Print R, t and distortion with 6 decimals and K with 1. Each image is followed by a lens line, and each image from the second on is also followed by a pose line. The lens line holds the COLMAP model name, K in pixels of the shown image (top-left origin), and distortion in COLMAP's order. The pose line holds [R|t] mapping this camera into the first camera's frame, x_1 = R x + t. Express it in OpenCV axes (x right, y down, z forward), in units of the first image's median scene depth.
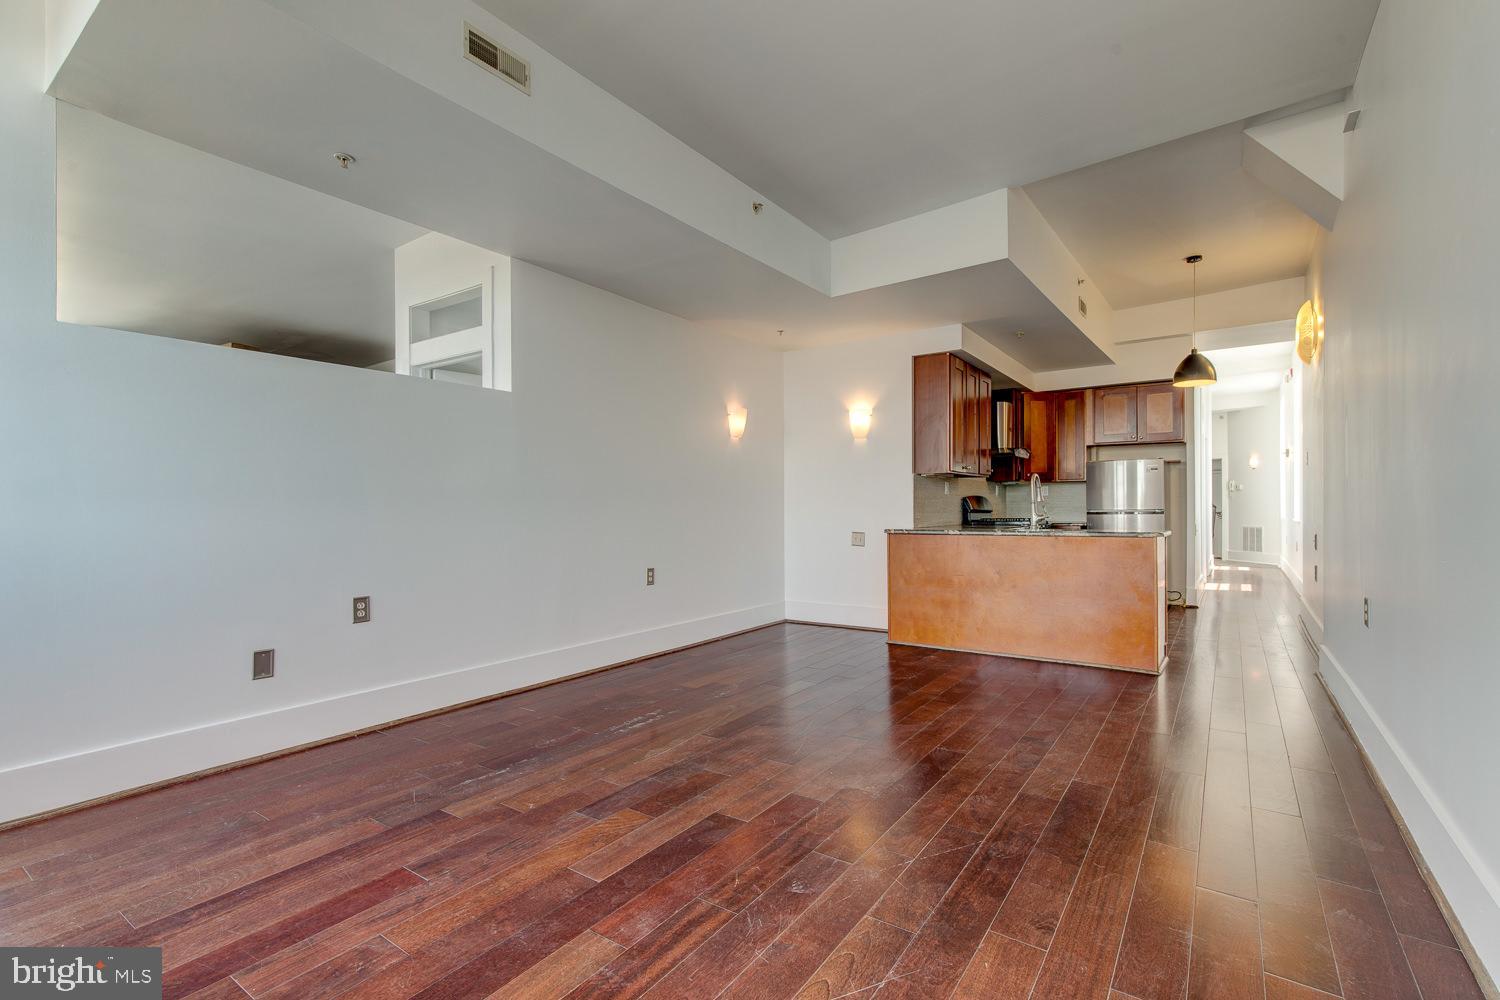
lens RADIAL K [[684.6, 0, 752.5], [0, 684.6, 511.8], [0, 0, 1]] dist [-0.018506, -0.001439]
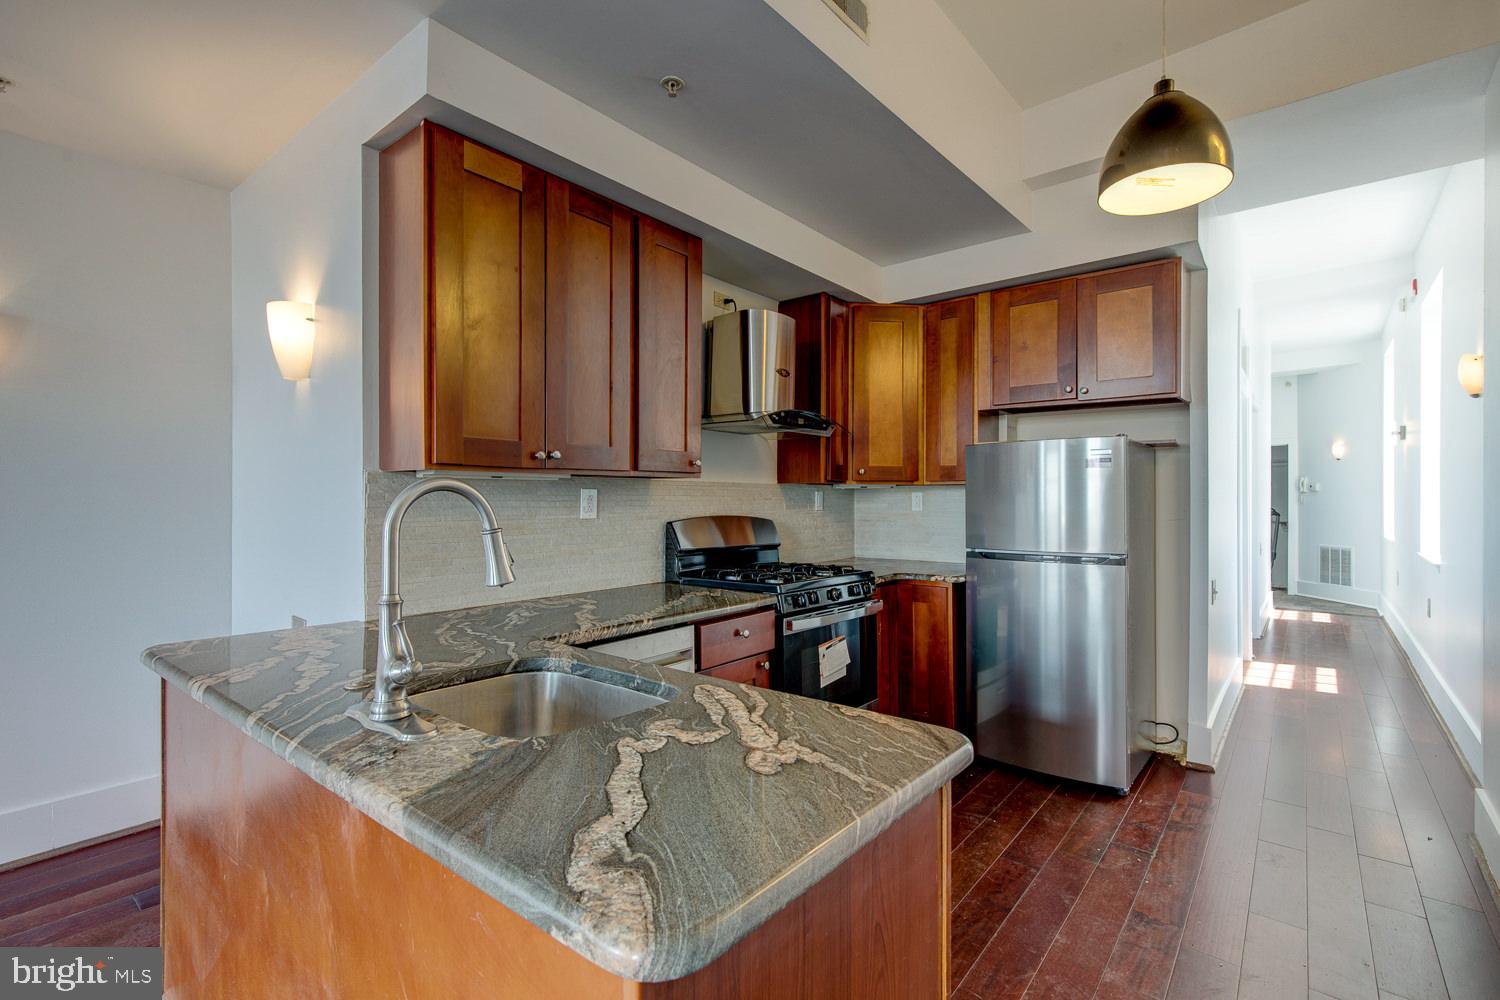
lens RADIAL K [[684.6, 0, 749.1], [0, 684.6, 500.2], [0, 0, 1]] dist [-0.018506, -0.001439]
pose [[0.997622, 0.008046, -0.068444, 0.360879], [-0.007881, 0.999965, 0.002669, -0.035792], [0.068464, -0.002123, 0.997651, 0.518245]]
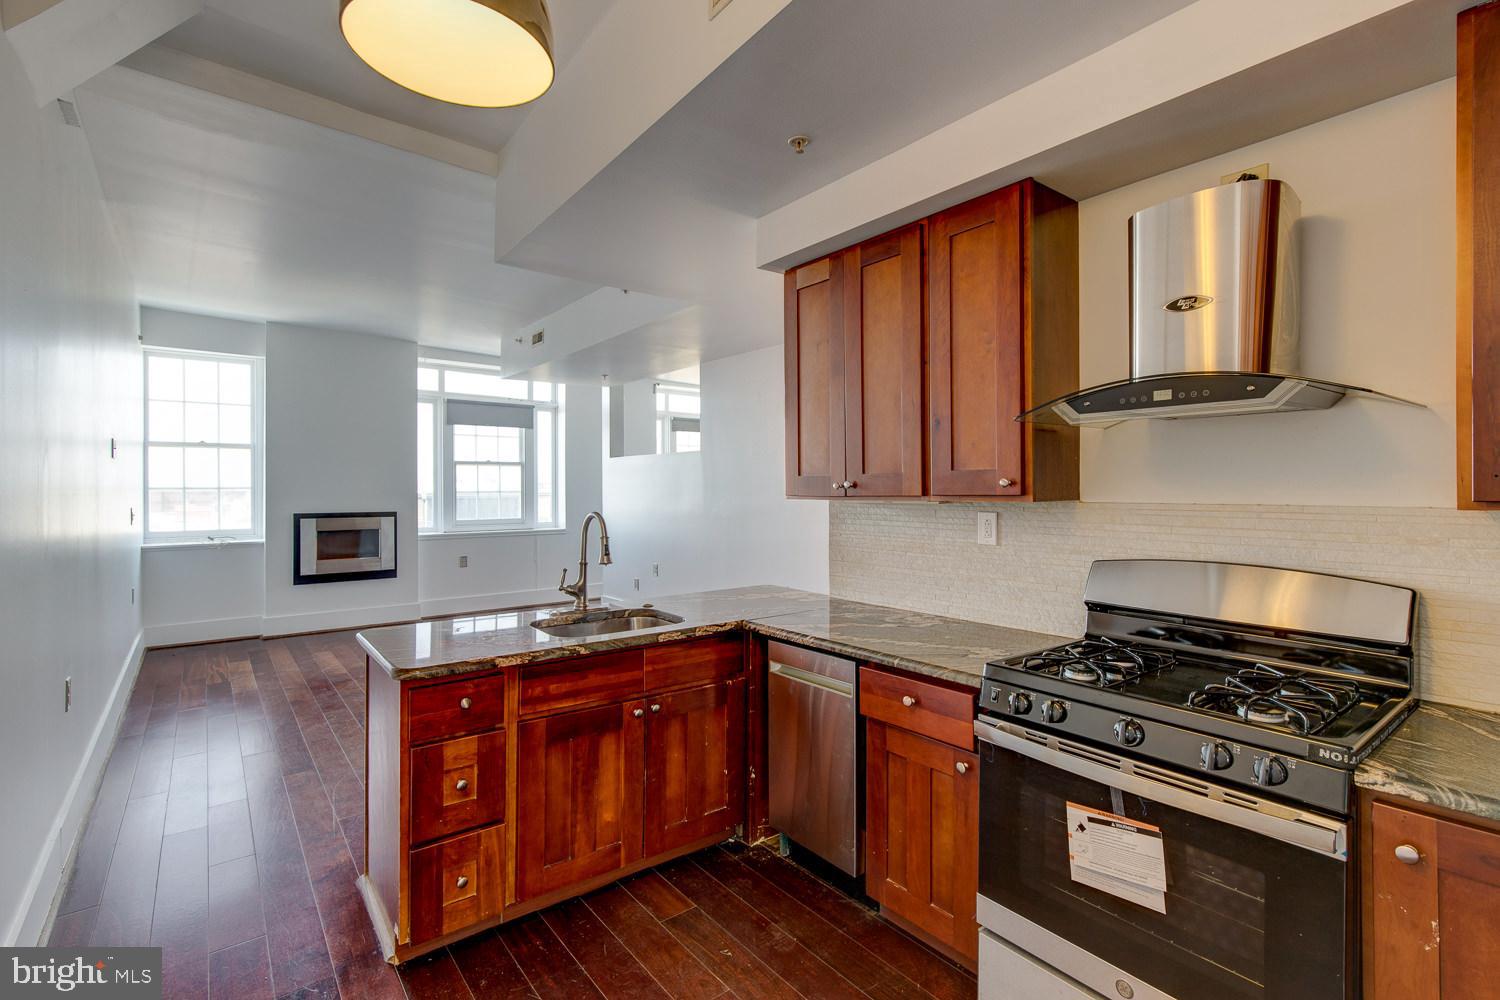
lens RADIAL K [[684.6, 0, 749.9], [0, 684.6, 489.5], [0, 0, 1]] dist [-0.018506, -0.001439]
pose [[-0.293232, 0.008240, -0.956006, 0.593889], [0.003554, 0.999965, 0.007529, -0.053520], [0.956035, -0.001190, -0.293251, 0.847942]]
